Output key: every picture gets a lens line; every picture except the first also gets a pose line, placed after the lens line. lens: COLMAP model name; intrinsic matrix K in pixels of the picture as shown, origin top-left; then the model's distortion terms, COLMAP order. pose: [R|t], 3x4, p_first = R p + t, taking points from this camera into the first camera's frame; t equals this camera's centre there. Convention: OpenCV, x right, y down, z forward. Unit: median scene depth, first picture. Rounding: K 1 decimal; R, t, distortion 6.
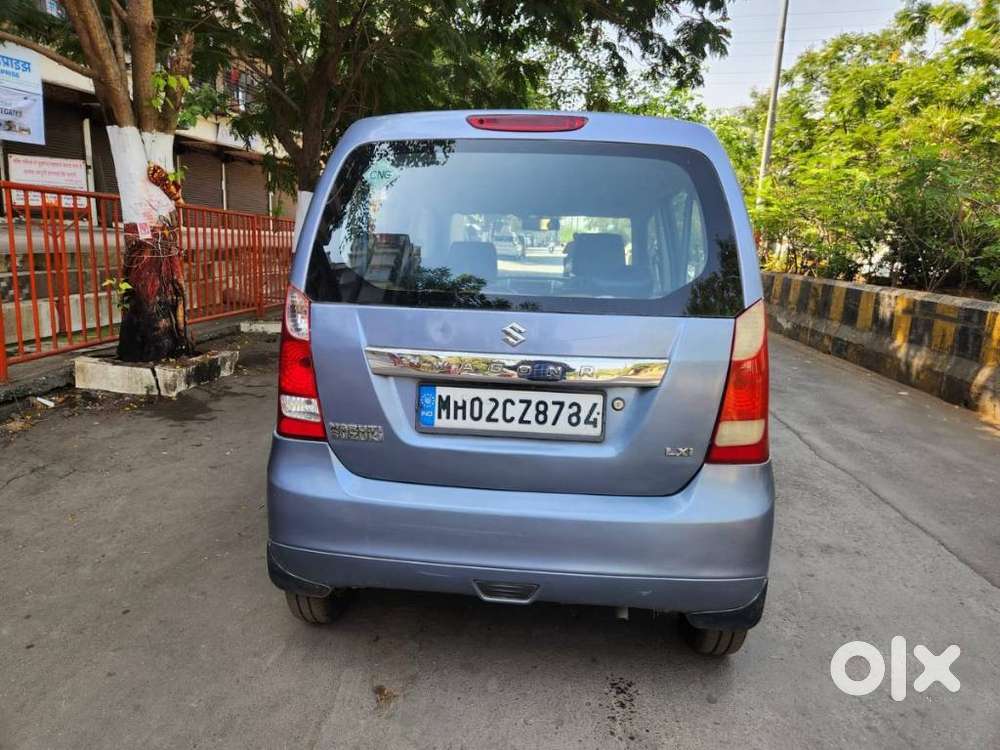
lens RADIAL K [[649.0, 0, 483.5], [0, 649.0, 376.6], [0, 0, 1]] dist [0.072919, -0.053073]
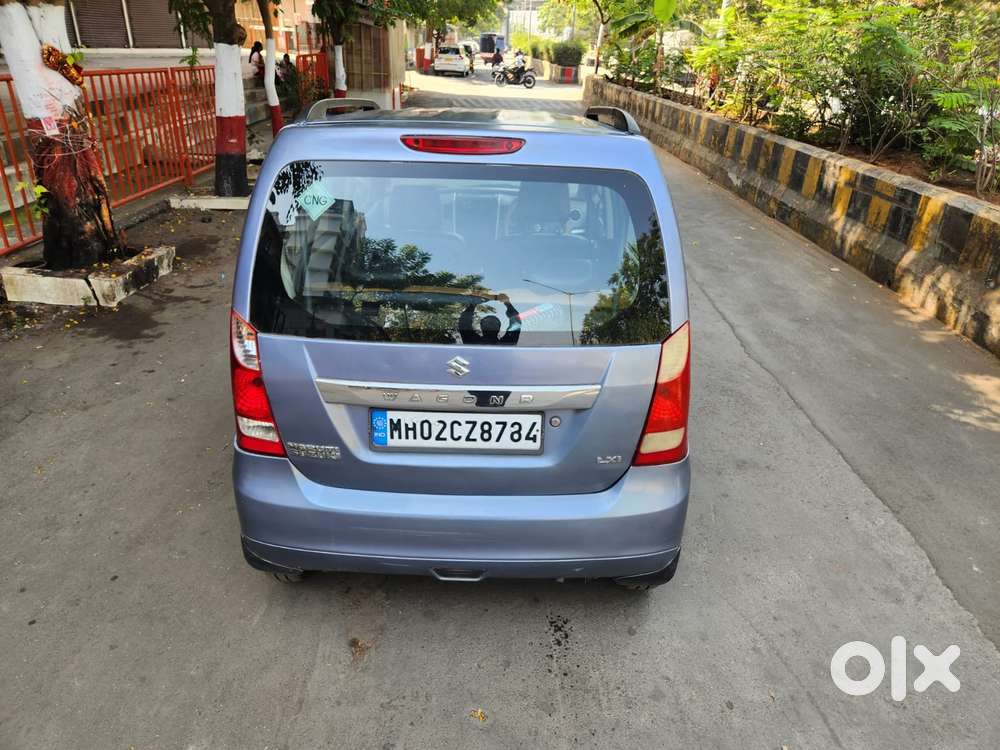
lens RADIAL K [[649.0, 0, 483.5], [0, 649.0, 376.6], [0, 0, 1]] dist [0.072919, -0.053073]
pose [[0.996975, -0.042793, 0.064877, 0.010277], [0.025272, 0.967900, 0.250061, -0.173793], [-0.073495, -0.247665, 0.966054, -0.017723]]
